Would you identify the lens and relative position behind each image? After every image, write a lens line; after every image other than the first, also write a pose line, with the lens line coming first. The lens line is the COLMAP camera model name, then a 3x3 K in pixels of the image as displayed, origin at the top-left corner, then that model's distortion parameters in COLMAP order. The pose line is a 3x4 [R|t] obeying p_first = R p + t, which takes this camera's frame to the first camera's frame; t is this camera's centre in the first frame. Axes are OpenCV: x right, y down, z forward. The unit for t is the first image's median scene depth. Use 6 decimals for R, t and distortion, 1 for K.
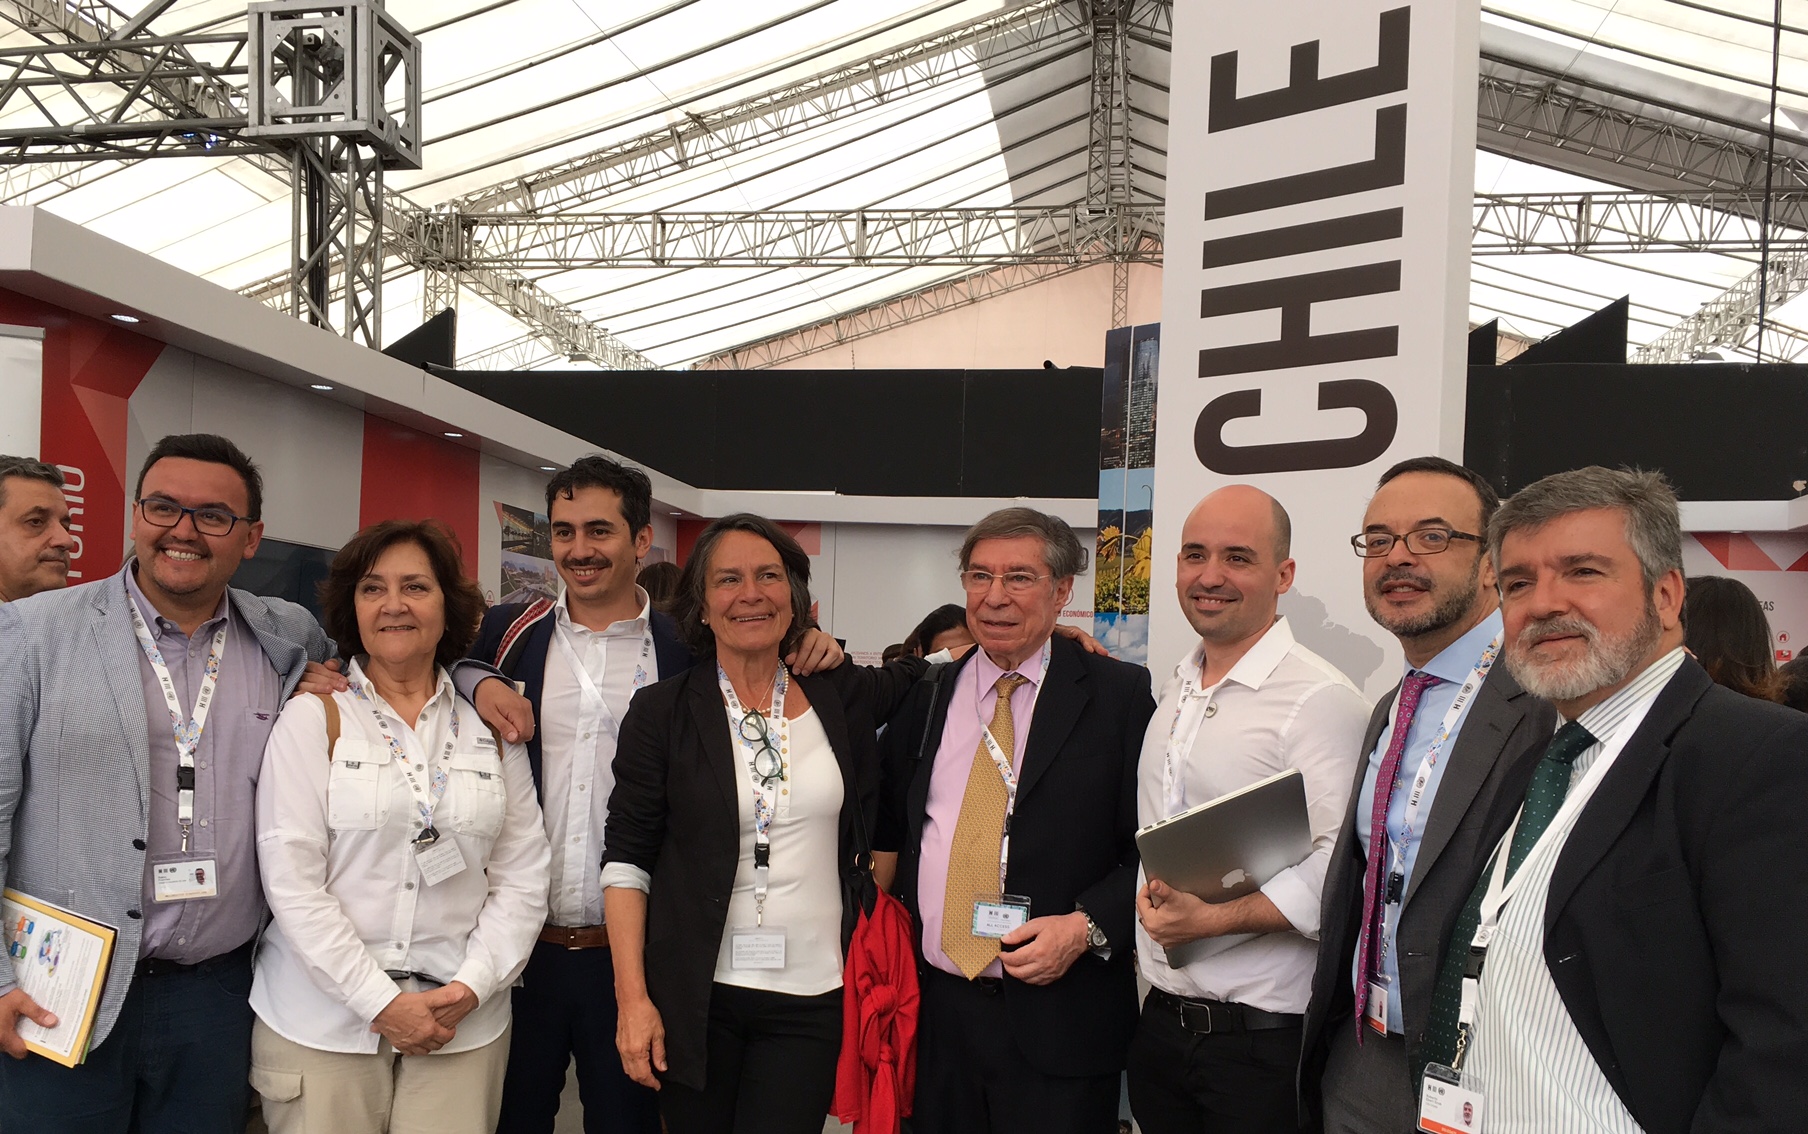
lens RADIAL K [[1745.0, 0, 828.4], [0, 1745.0, 693.6], [0, 0, 1]] dist [0.094397, -0.130581]
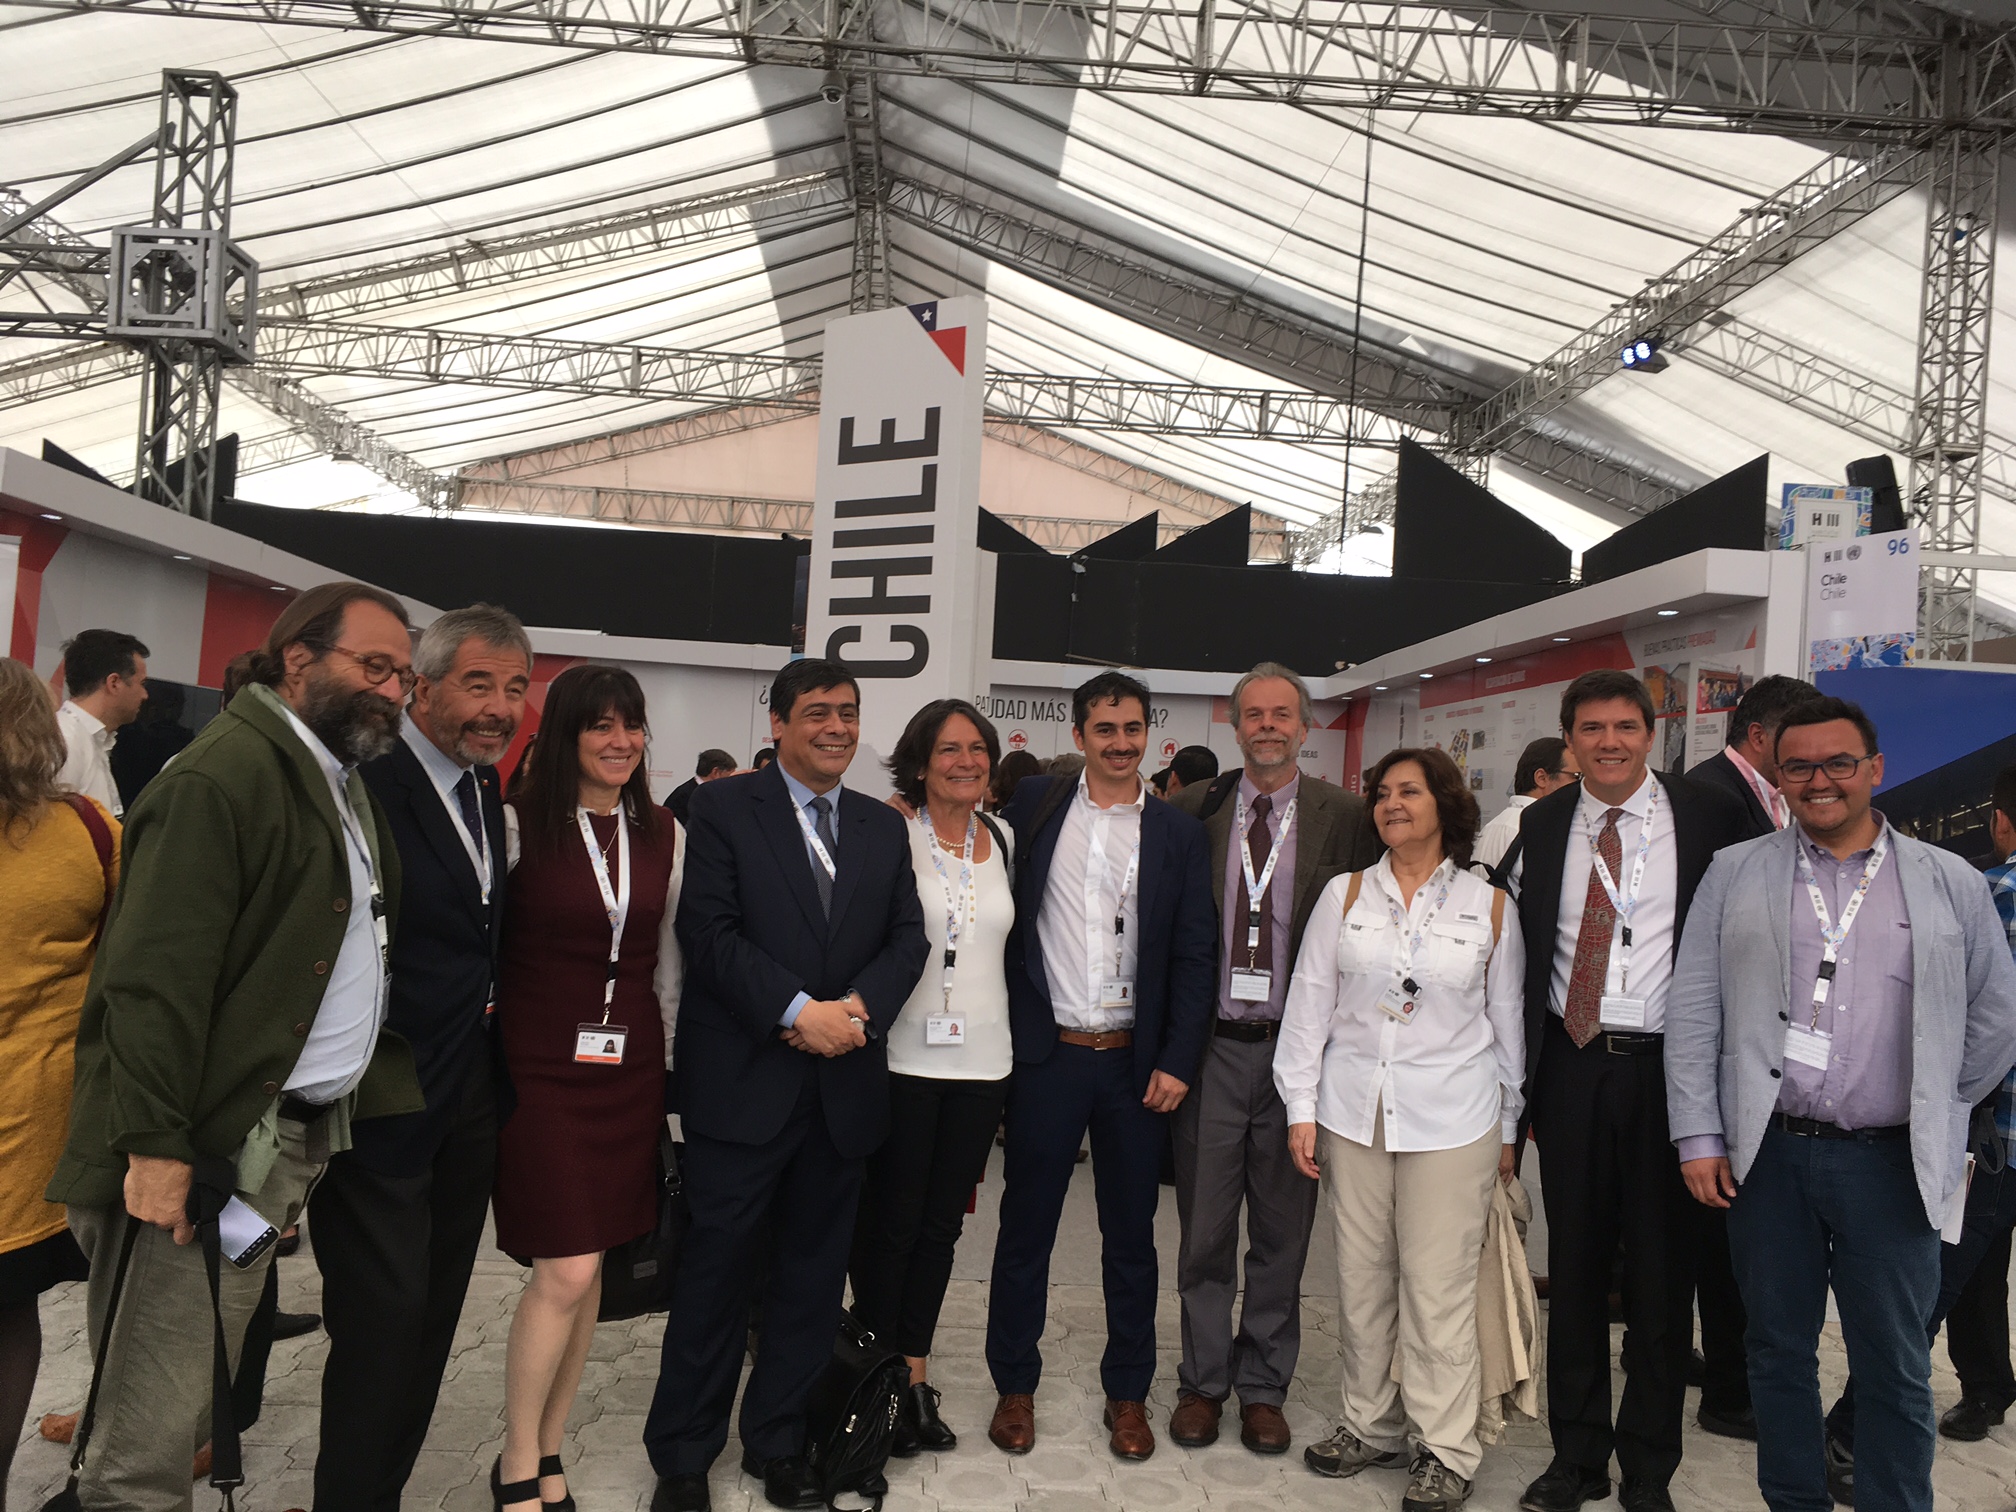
lens RADIAL K [[1750.2, 0, 1013.0], [0, 1750.2, 724.8], [0, 0, 1]] dist [0.093657, -0.145927]
pose [[0.972223, 0.034722, 0.231467, 0.001092], [-0.024436, 0.998588, -0.047162, -0.001044], [-0.232778, 0.040196, 0.971699, -0.080939]]
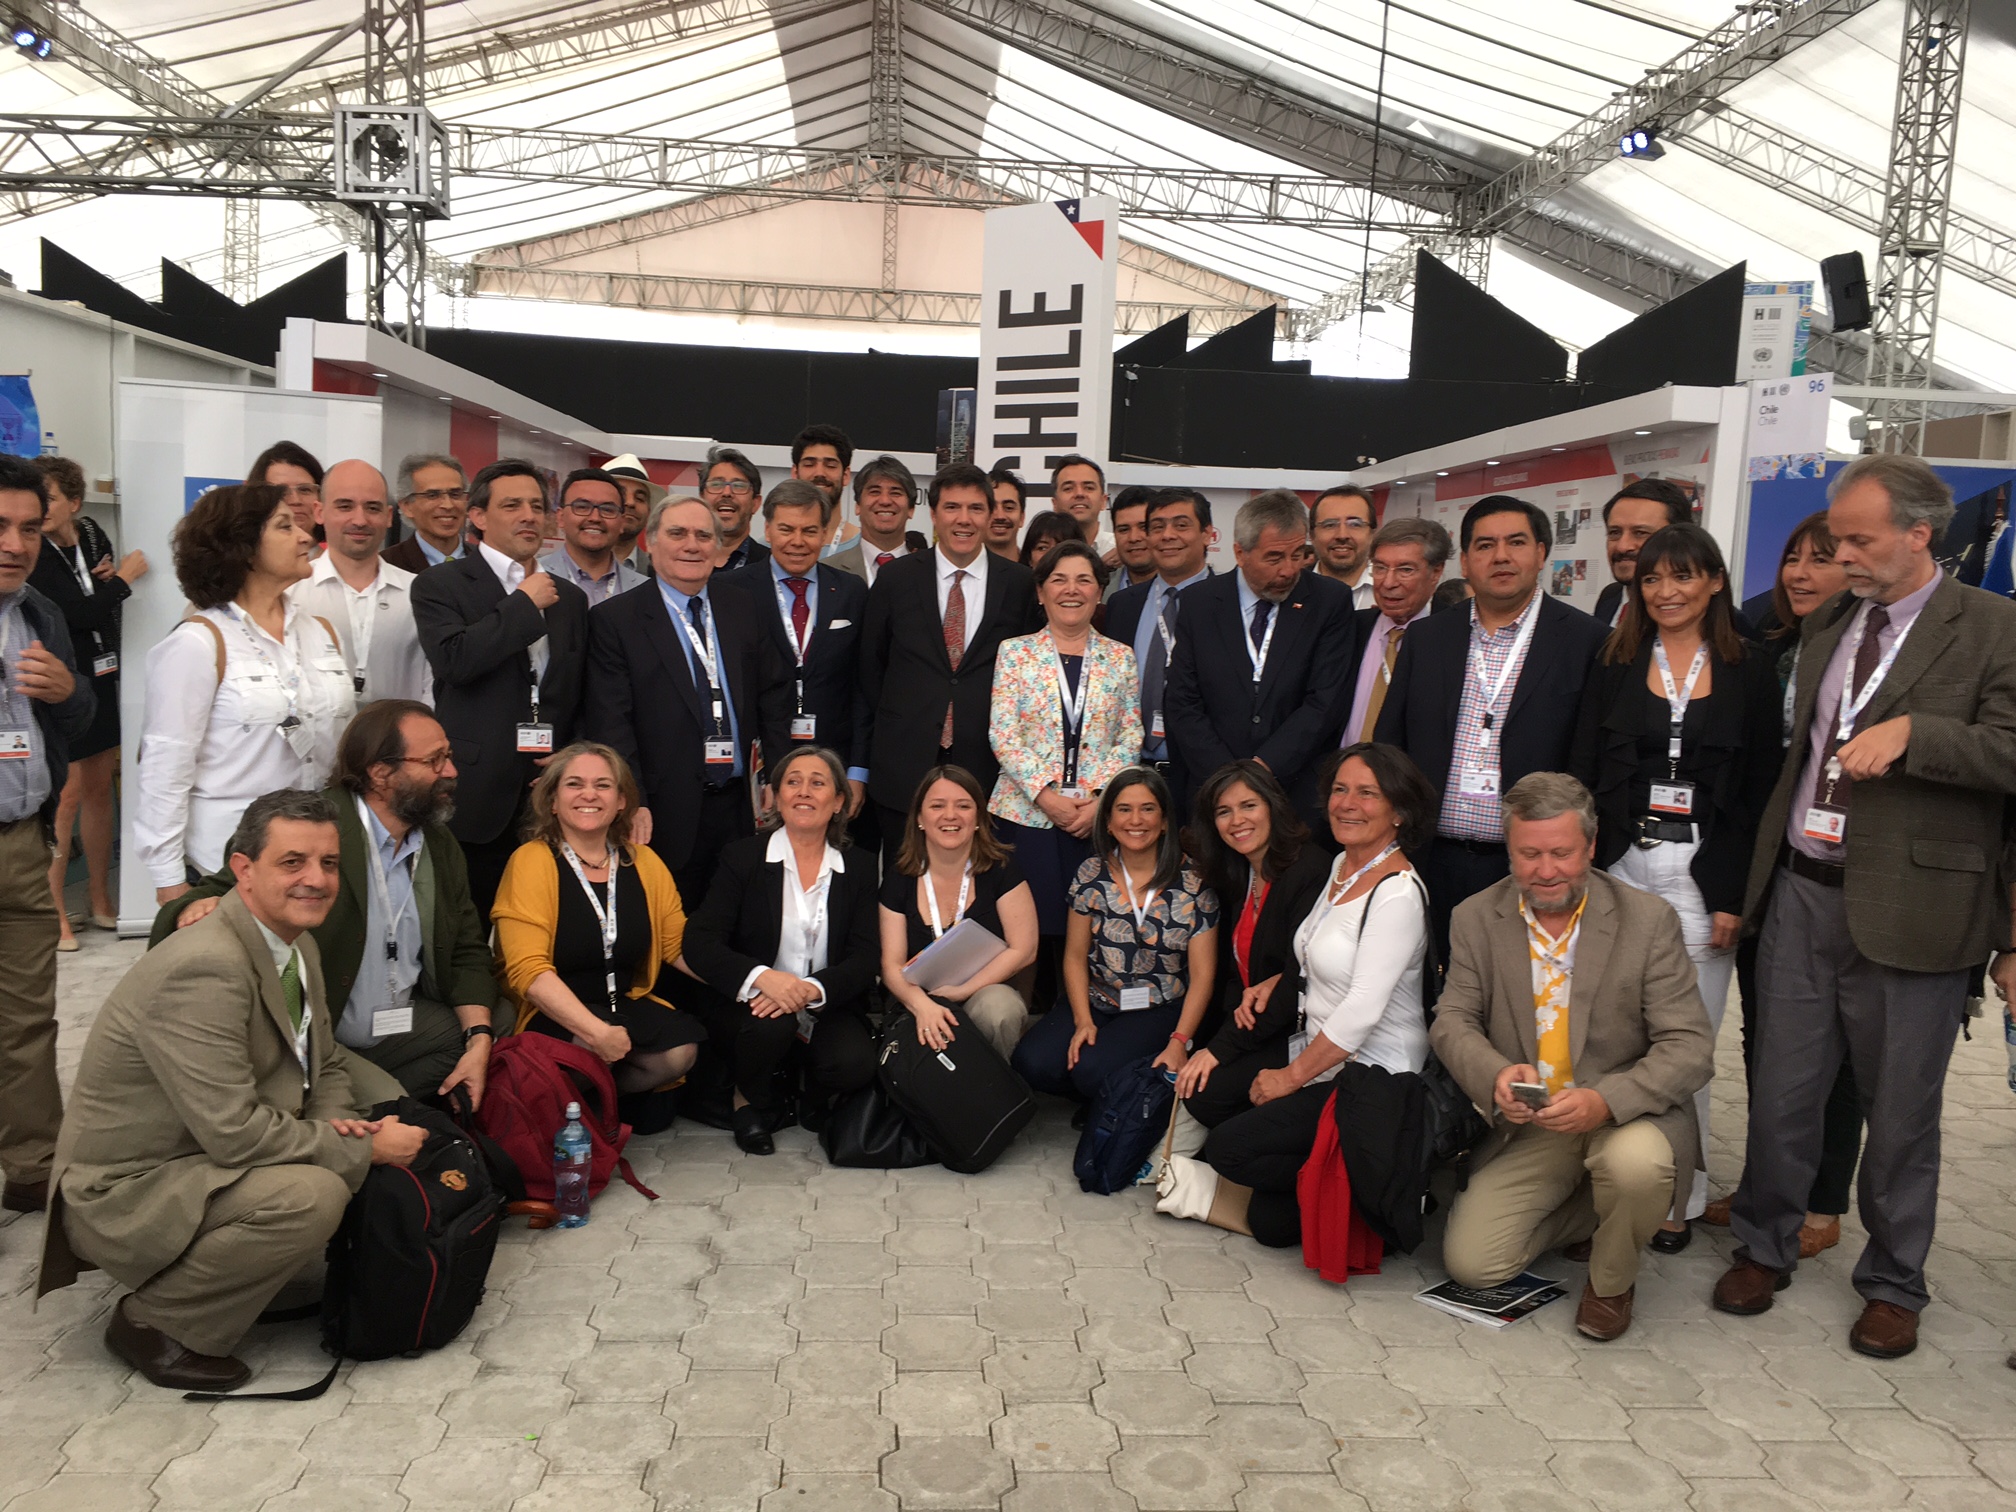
lens RADIAL K [[1750.2, 0, 1013.0], [0, 1750.2, 724.8], [0, 0, 1]] dist [0.093657, -0.145927]
pose [[0.970750, -0.008901, 0.239929, -0.036463], [-0.010742, 0.996702, 0.080437, -0.002733], [-0.239853, -0.080662, 0.967452, -0.141916]]
